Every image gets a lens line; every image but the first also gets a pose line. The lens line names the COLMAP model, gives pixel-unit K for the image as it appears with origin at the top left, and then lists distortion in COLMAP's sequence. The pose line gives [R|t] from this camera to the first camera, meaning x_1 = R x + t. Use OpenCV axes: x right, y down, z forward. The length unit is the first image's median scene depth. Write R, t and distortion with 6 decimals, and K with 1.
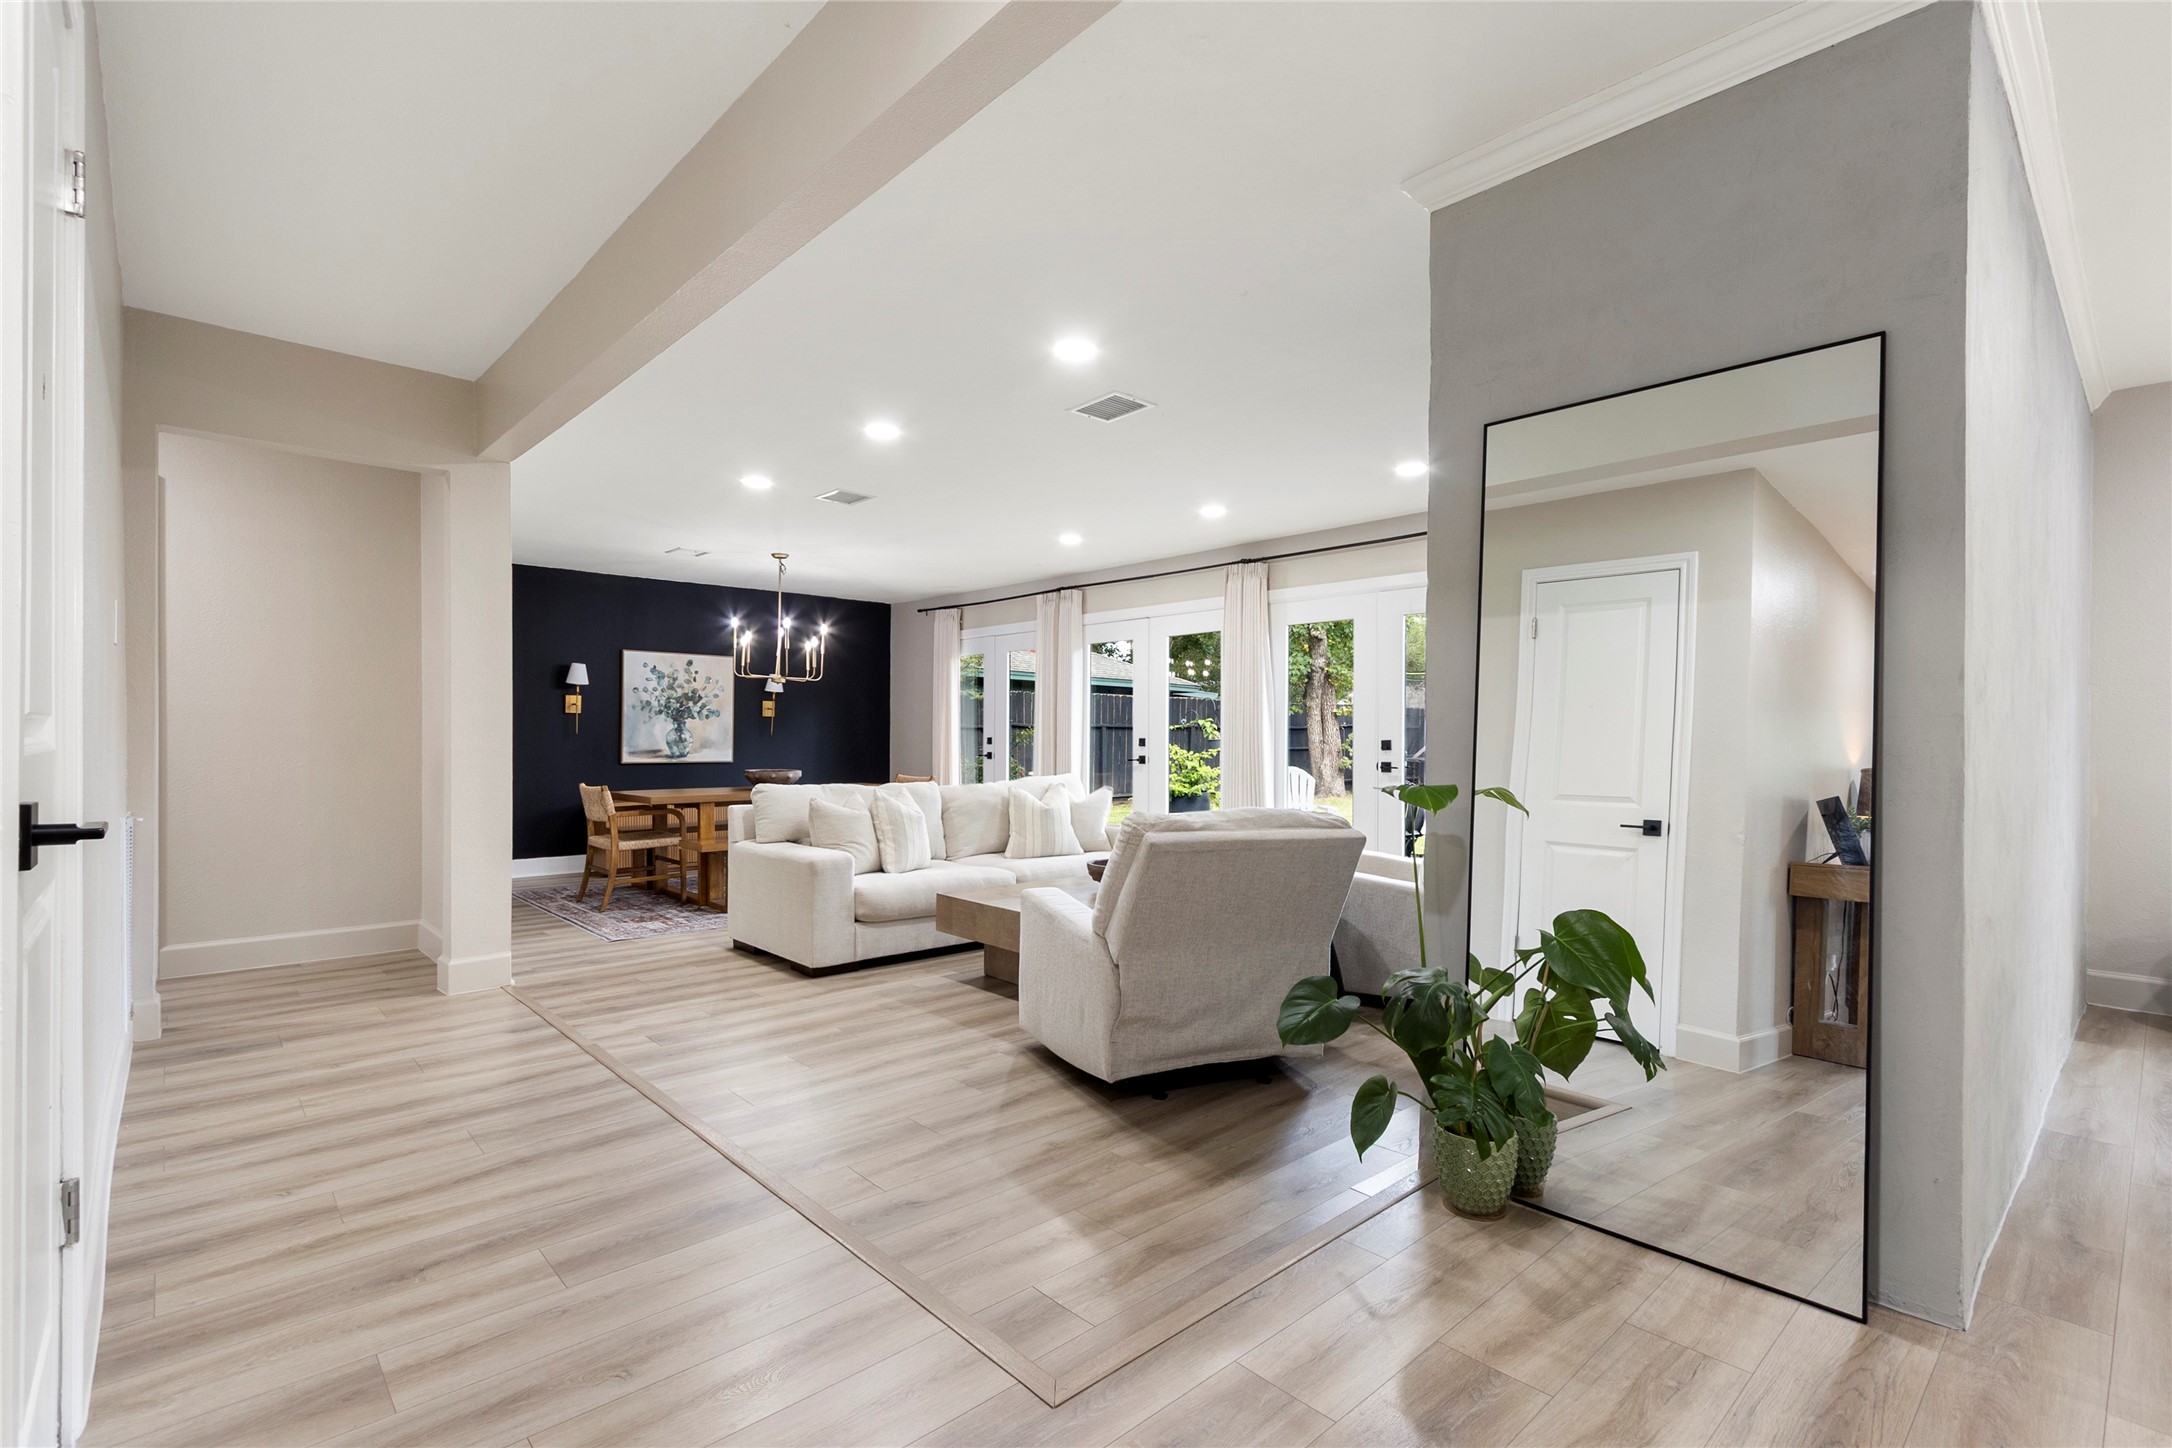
lens RADIAL K [[1003.9, 0, 1088.3], [0, 1003.9, 735.2], [0, 0, 1]] dist [0.001267, -0.000135]
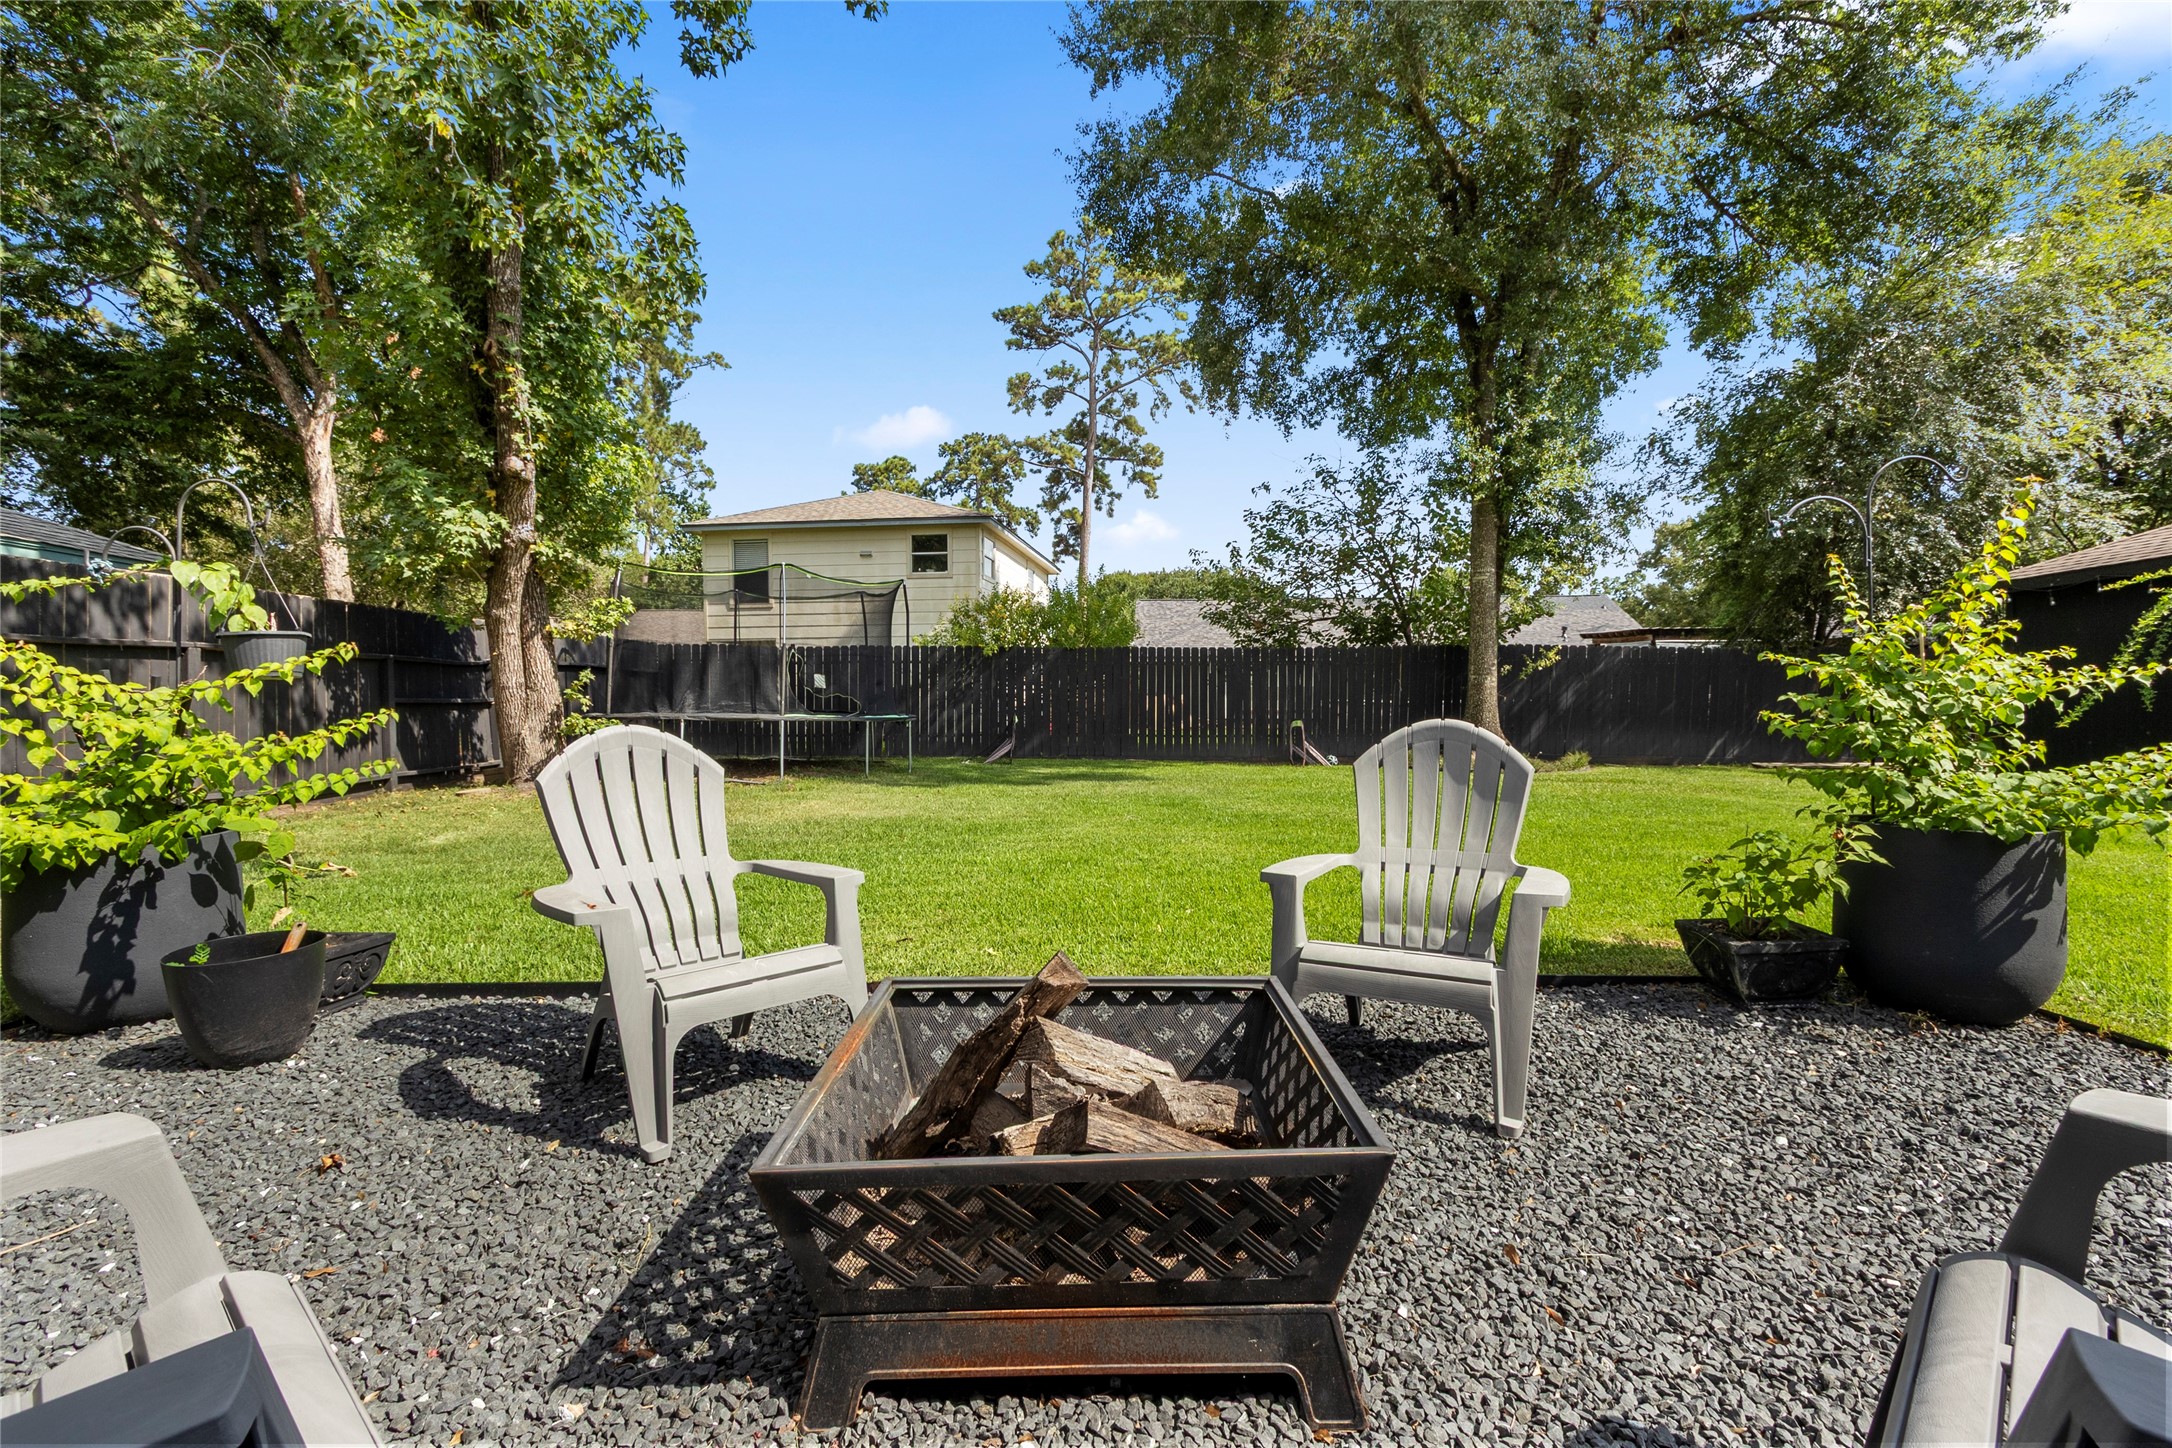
lens RADIAL K [[988.6, 0, 1083.5], [0, 988.6, 718.7], [0, 0, 1]] dist [0.001268, -0.000395]
pose [[0.686626, -0.018441, 0.726777, 0.162274], [0.005127, 0.999776, 0.020525, 0.042186], [-0.726993, -0.010367, 0.686567, 1.246457]]
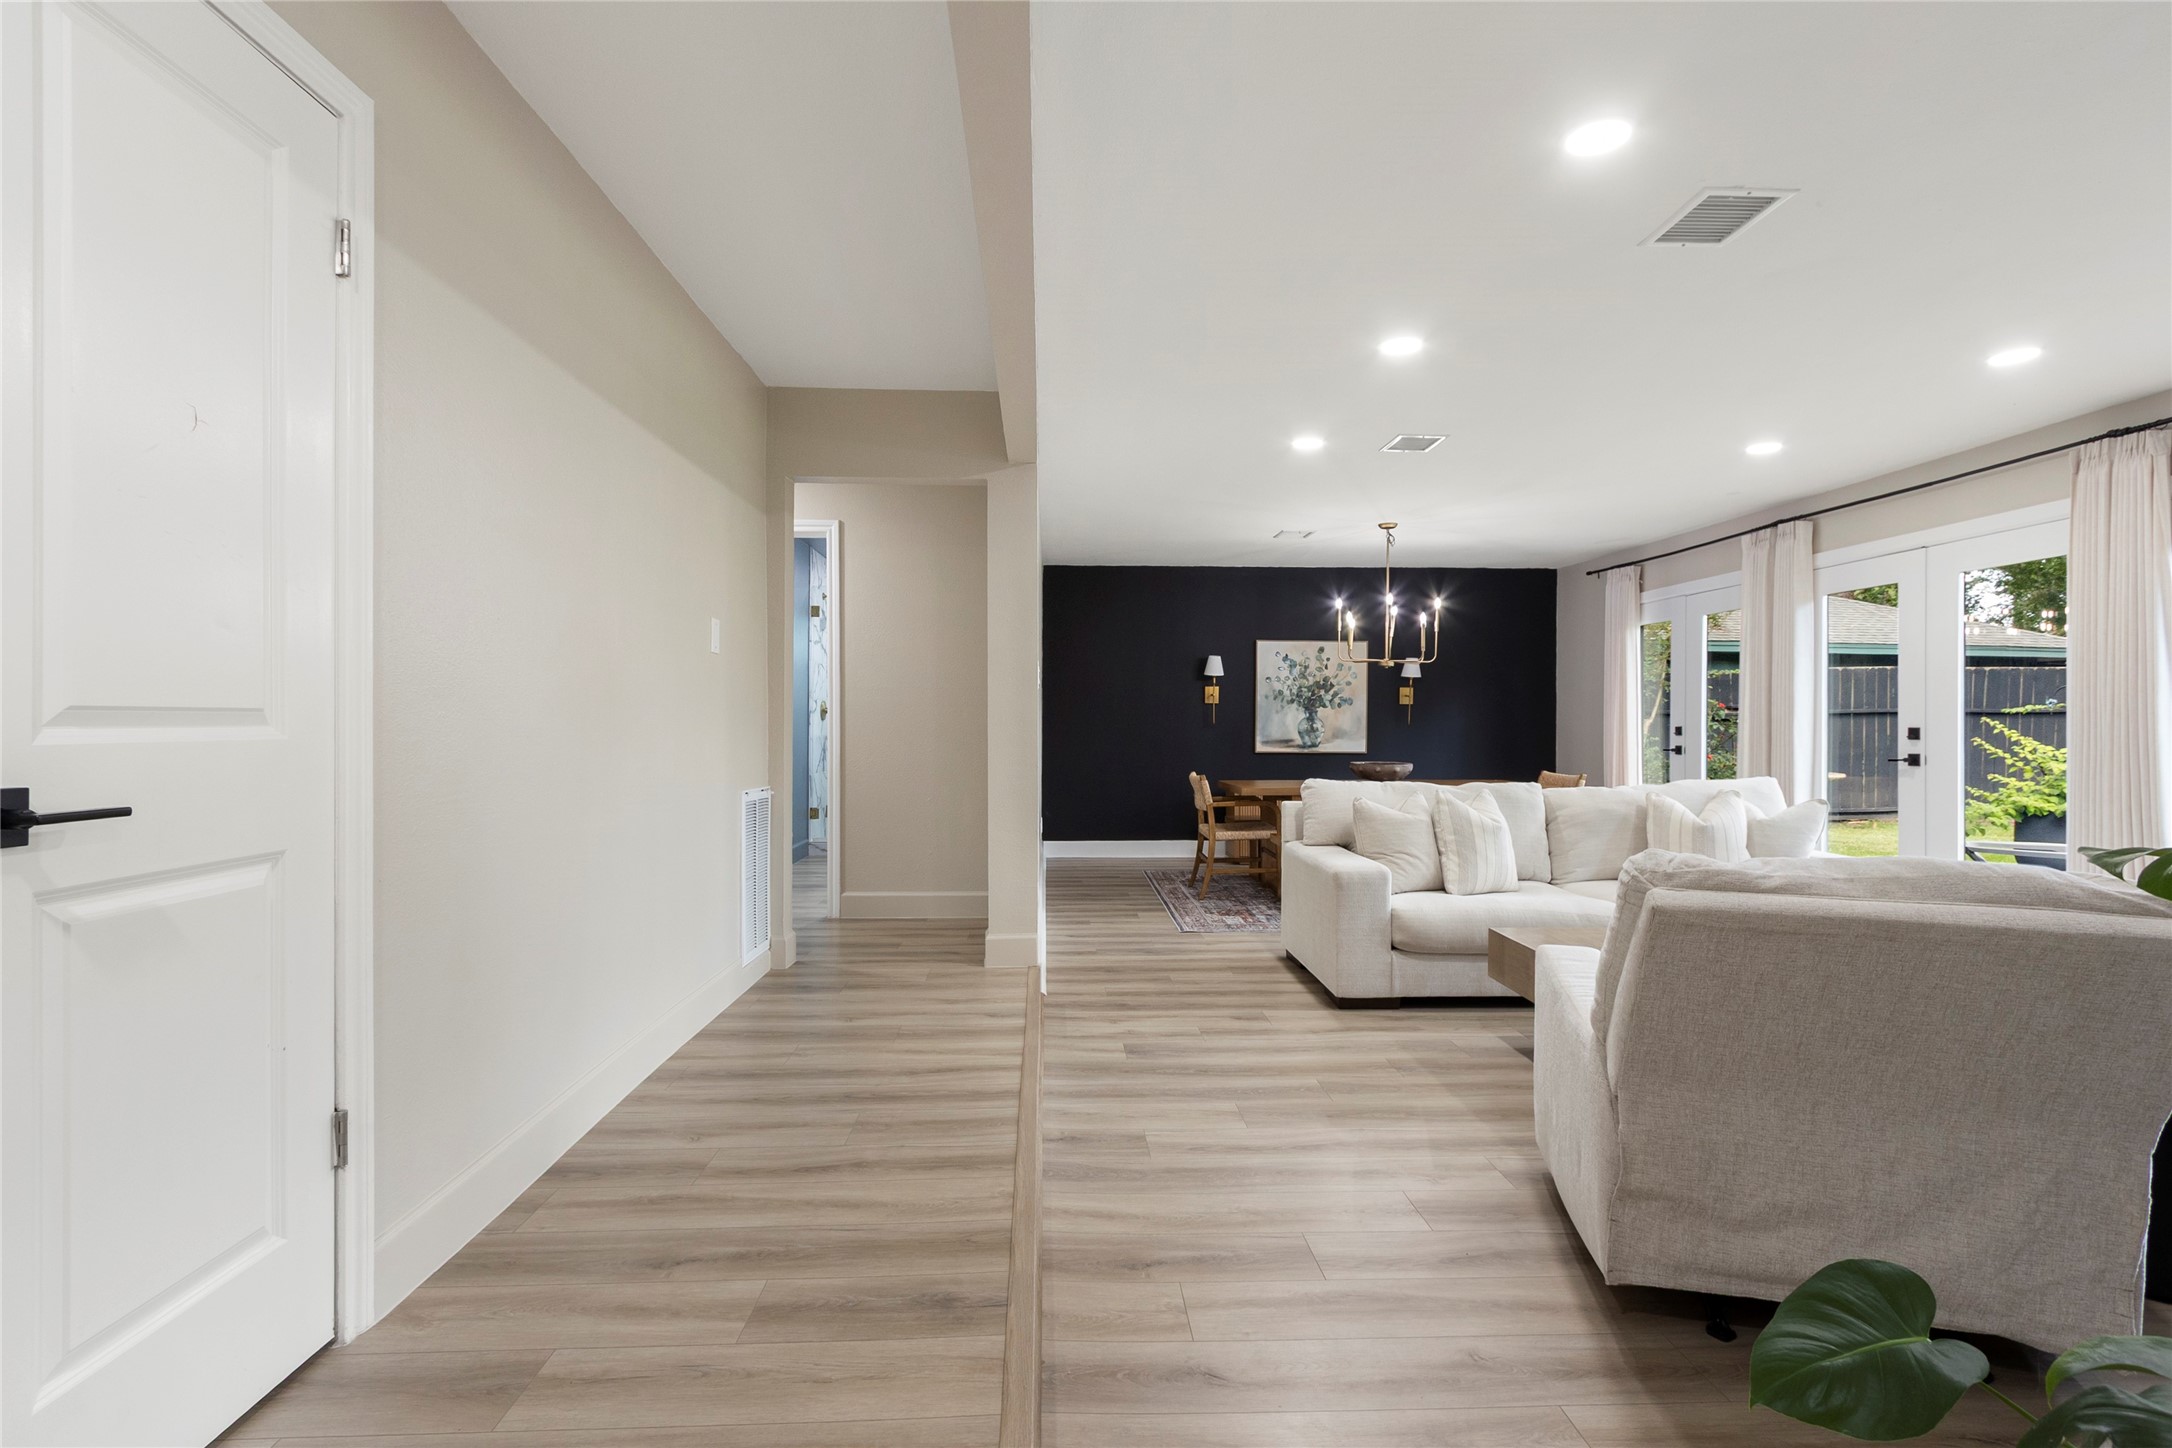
lens RADIAL K [[1010.6, 0, 1081.3], [0, 1010.6, 722.6], [0, 0, 1]] dist [0.009002, -0.004745]
pose [[0.759403, -0.002937, -0.650613, 0.087757], [0.001539, 0.999995, -0.002718, 0.000486], [0.650618, 0.001063, 0.759404, 0.149962]]
